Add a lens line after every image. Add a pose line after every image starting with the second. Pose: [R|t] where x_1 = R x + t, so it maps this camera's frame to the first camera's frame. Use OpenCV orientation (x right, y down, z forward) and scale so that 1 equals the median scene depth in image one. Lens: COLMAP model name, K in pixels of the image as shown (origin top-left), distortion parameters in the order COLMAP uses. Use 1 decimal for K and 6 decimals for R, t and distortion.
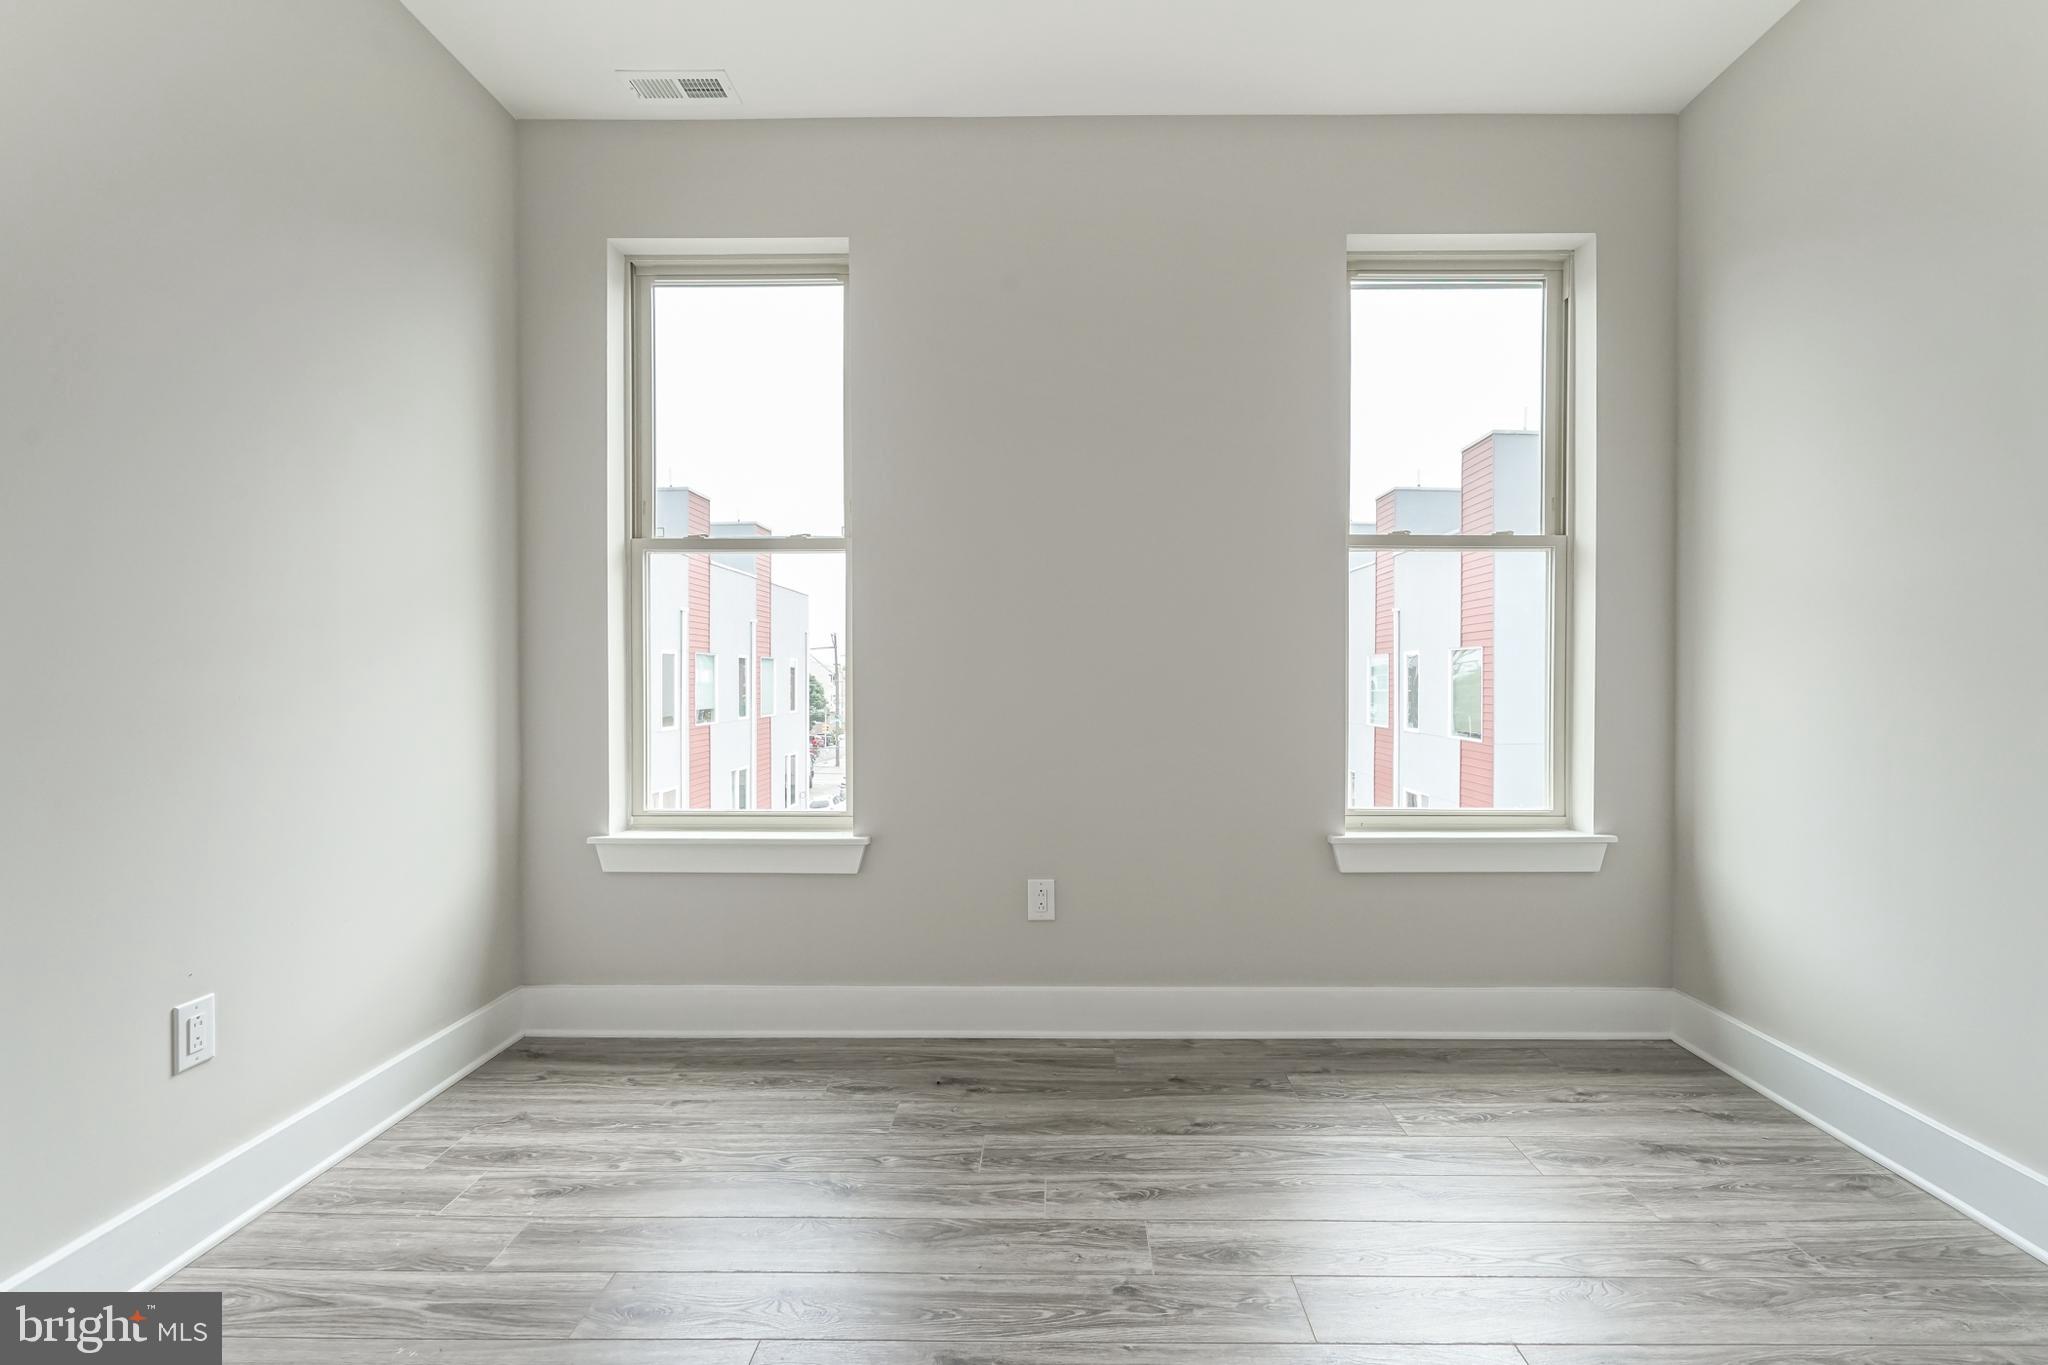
lens RADIAL K [[897.2, 0, 1070.1], [0, 897.2, 693.8], [0, 0, 1]] dist [-0.005751, 0.000173]
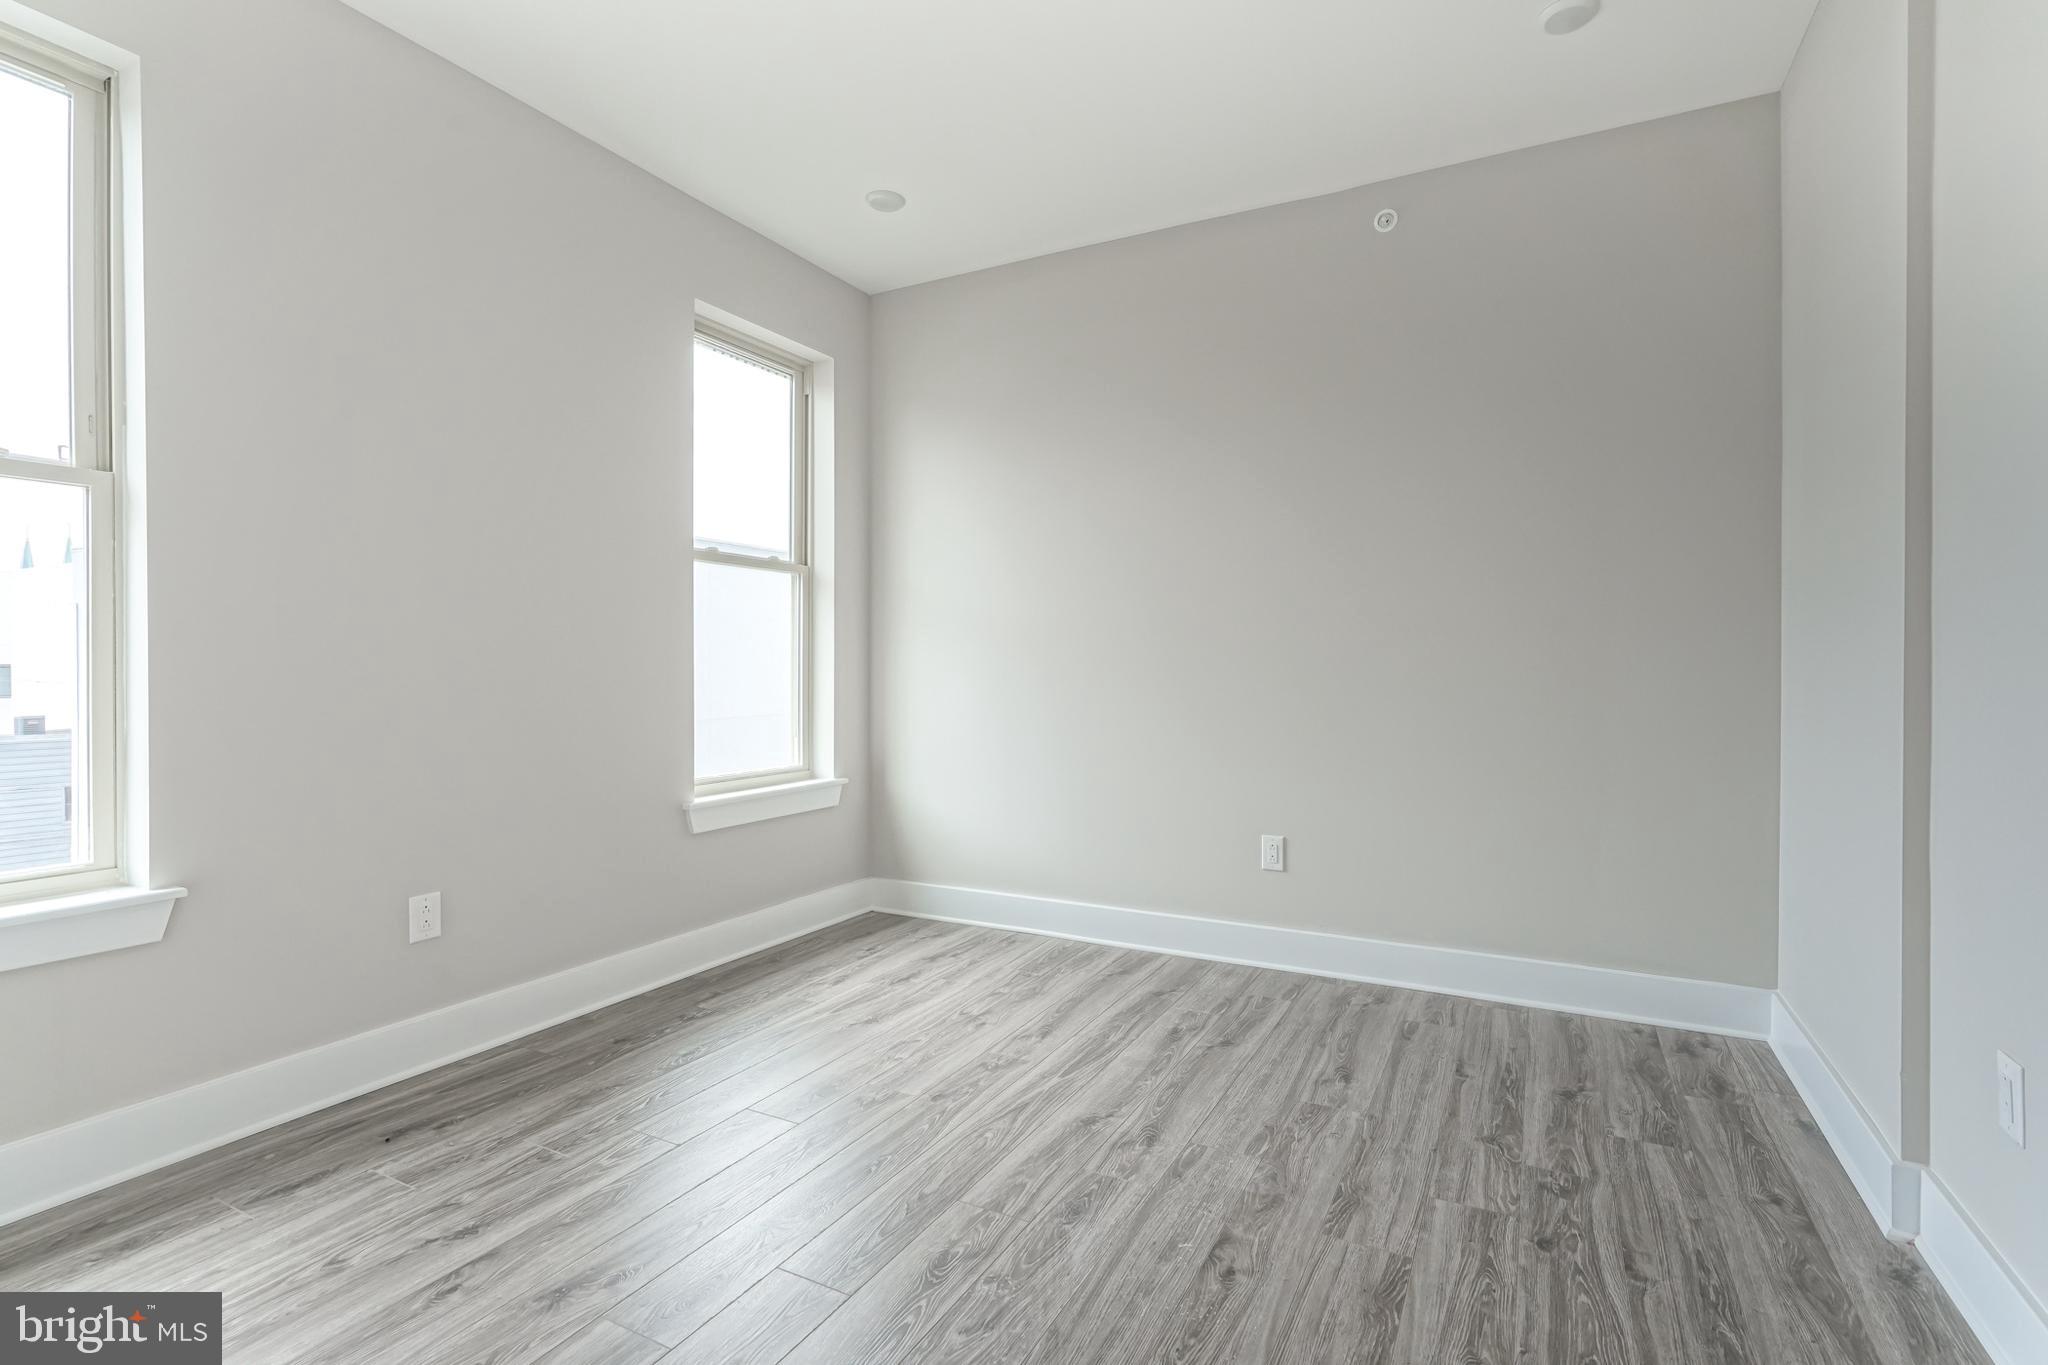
lens RADIAL K [[911.3, 0, 1018.6], [0, 911.3, 679.5], [0, 0, 1]] dist [-0.004566, 0.001063]
pose [[0.492161, -0.011998, 0.870421, -0.586045], [0.016857, 0.999849, 0.004251, -0.002139], [-0.870341, 0.012581, 0.492289, 0.034510]]
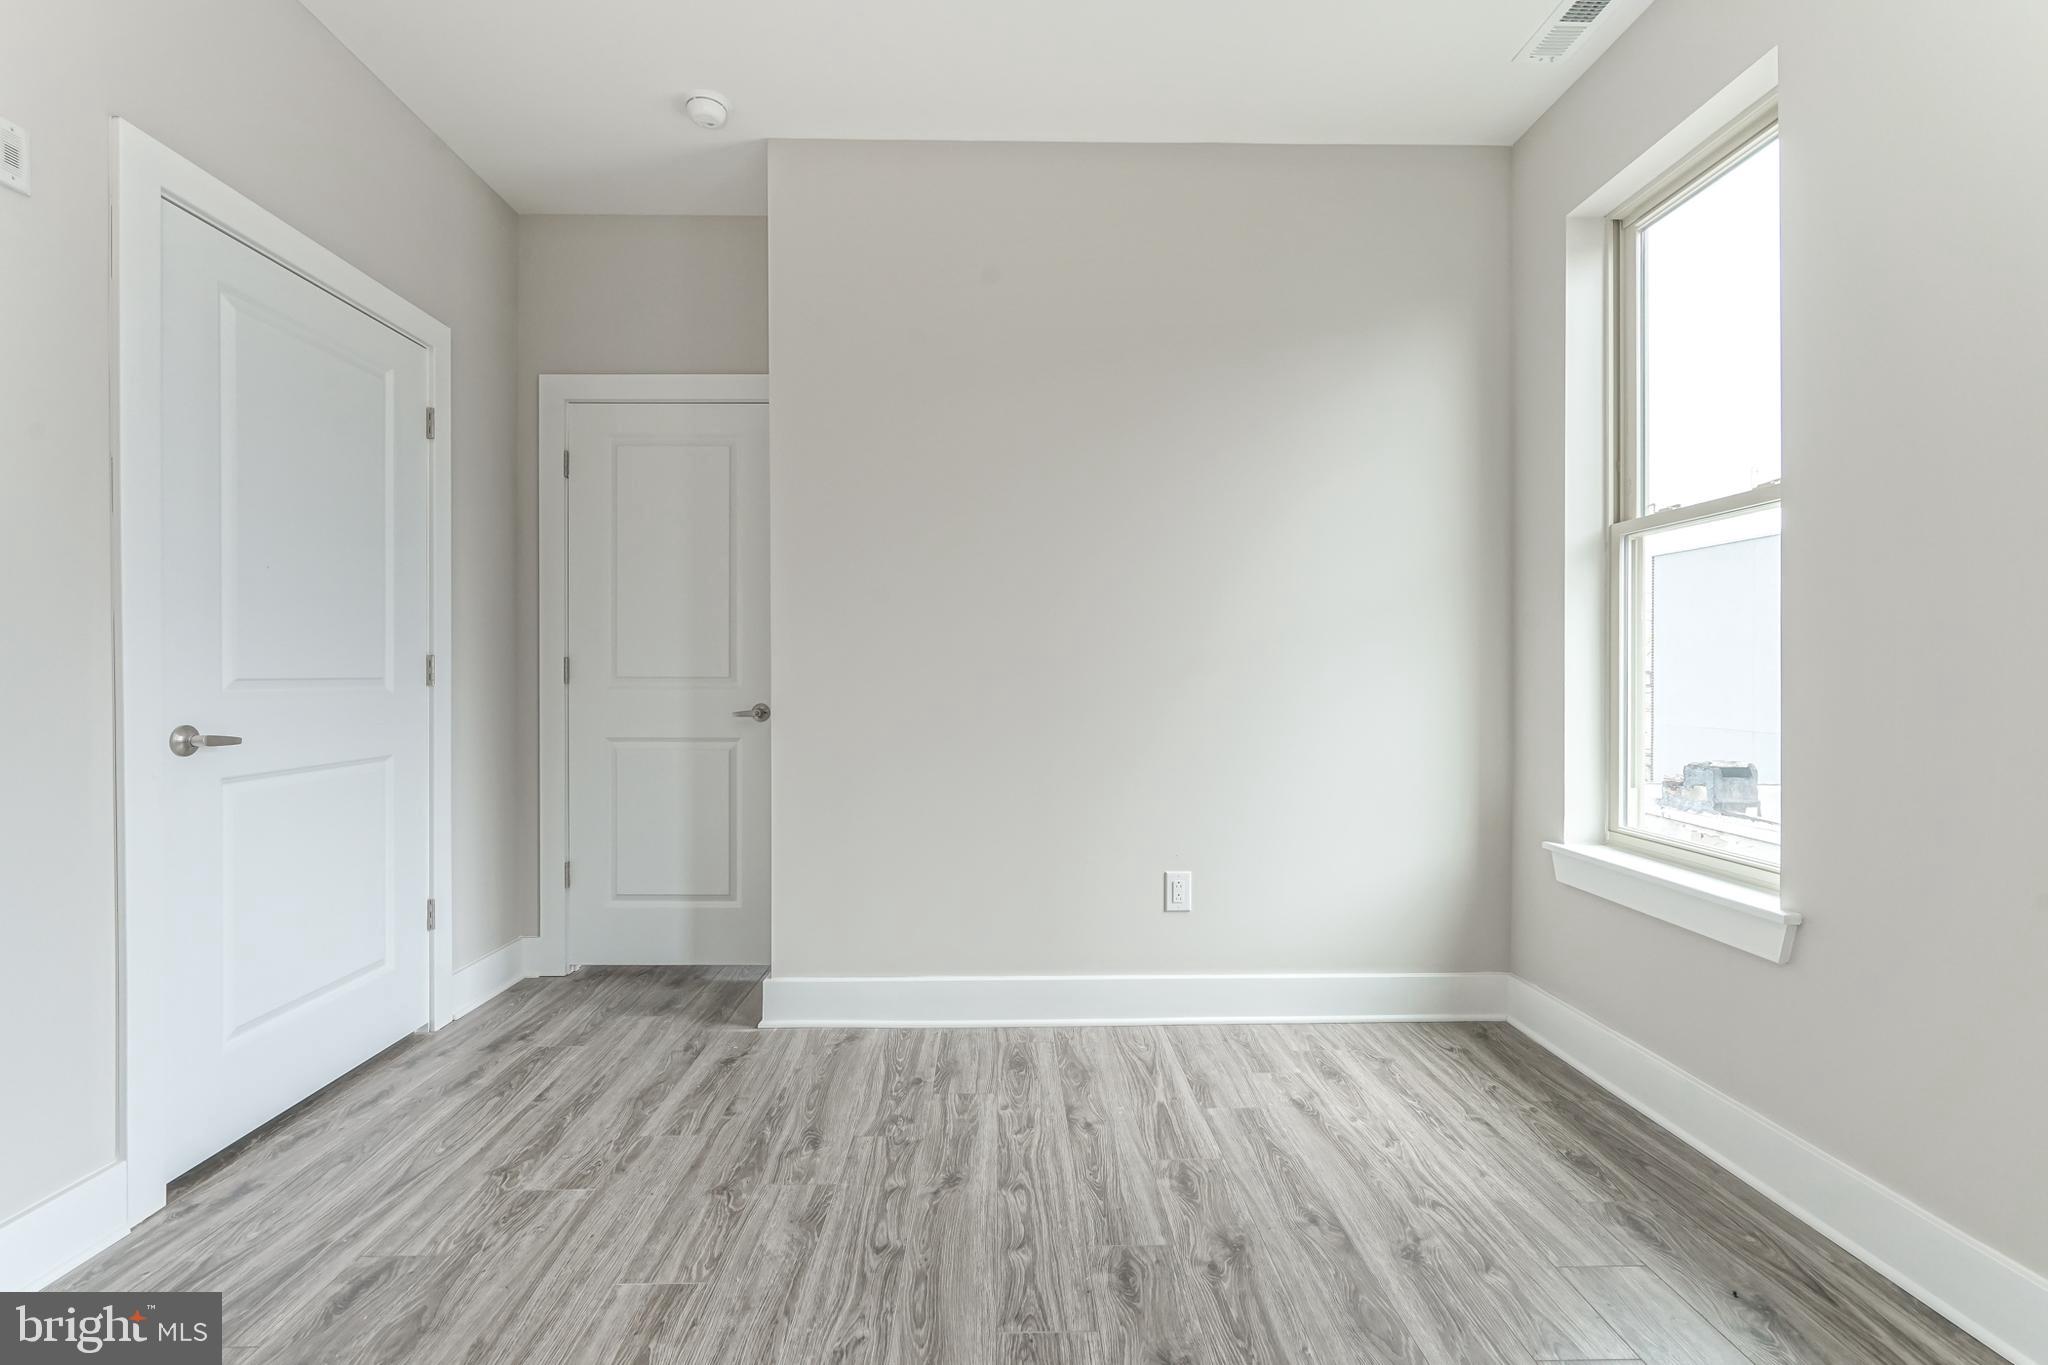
lens RADIAL K [[930.6, 0, 1024.6], [0, 930.6, 678.4], [0, 0, 1]] dist [-0.006865, 0.001645]
pose [[0.031404, 0.001968, -0.999505, 0.498854], [-0.016156, 0.999868, 0.001461, -0.009981], [0.999376, 0.016103, 0.031432, 0.437161]]
